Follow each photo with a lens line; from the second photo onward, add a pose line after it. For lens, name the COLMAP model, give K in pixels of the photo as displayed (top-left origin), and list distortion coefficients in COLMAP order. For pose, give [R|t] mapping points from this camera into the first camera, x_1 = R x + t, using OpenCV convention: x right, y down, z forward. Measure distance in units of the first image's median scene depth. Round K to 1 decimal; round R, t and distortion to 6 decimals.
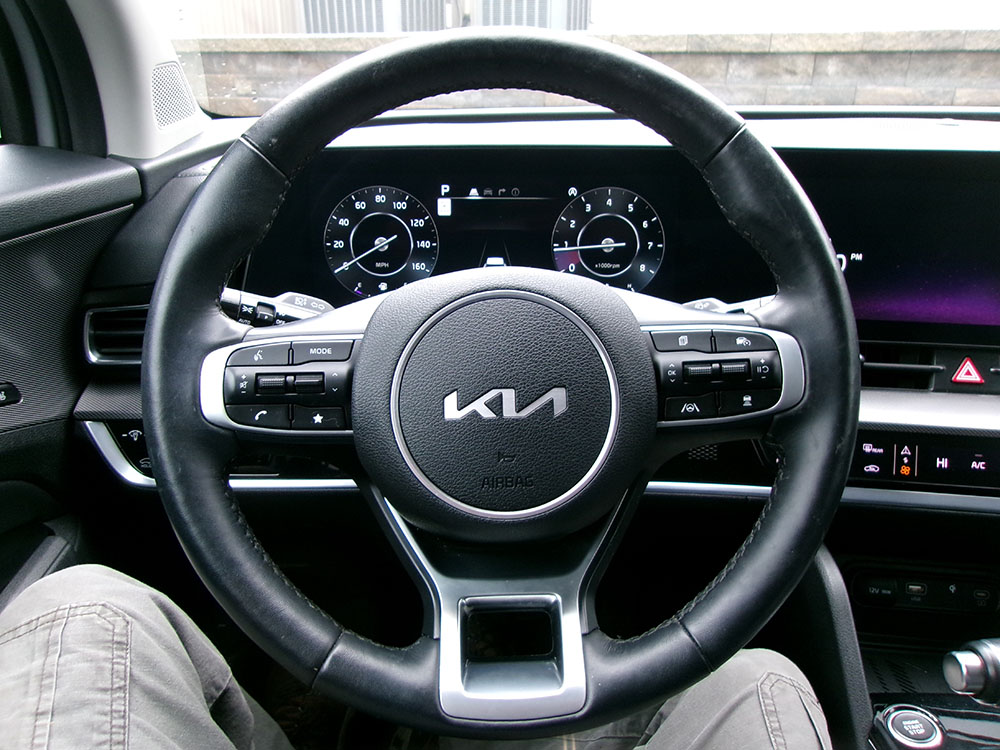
lens RADIAL K [[809.6, 0, 500.9], [0, 809.6, 379.8], [0, 0, 1]] dist [-0.045630, 0.035729]
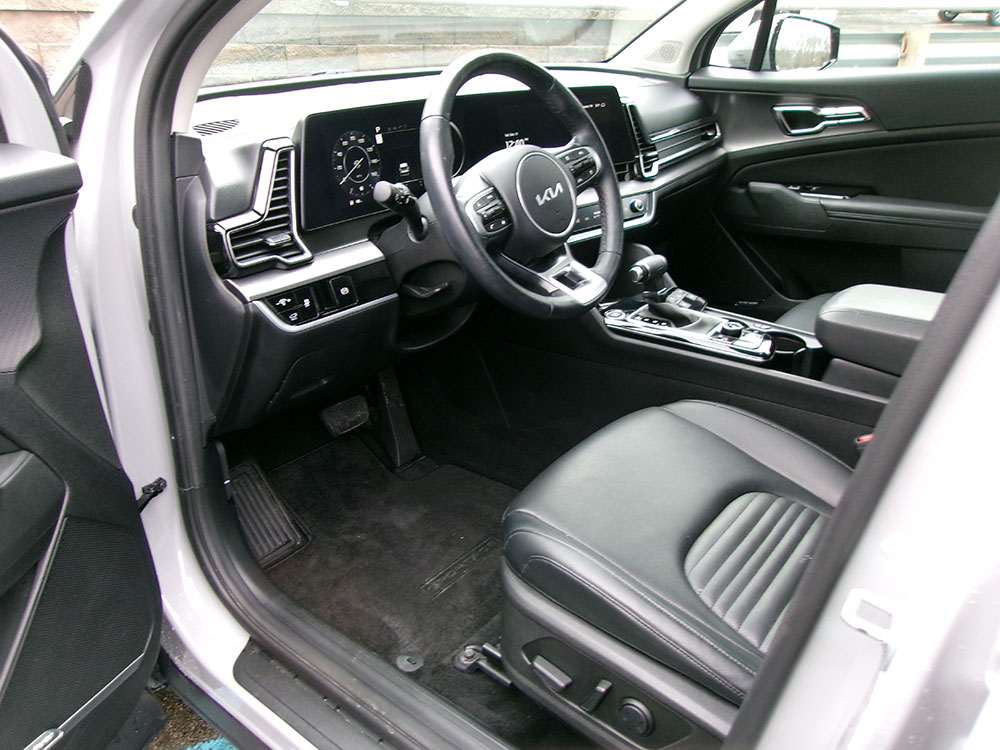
lens RADIAL K [[809.6, 0, 499.5], [0, 809.6, 370.1], [0, 0, 1]] dist [-0.045630, 0.035729]
pose [[0.658075, -0.316504, 0.683200, -1.285598], [0.289152, 0.944018, 0.158813, 0.064781], [-0.695218, 0.093038, 0.712752, -0.418041]]
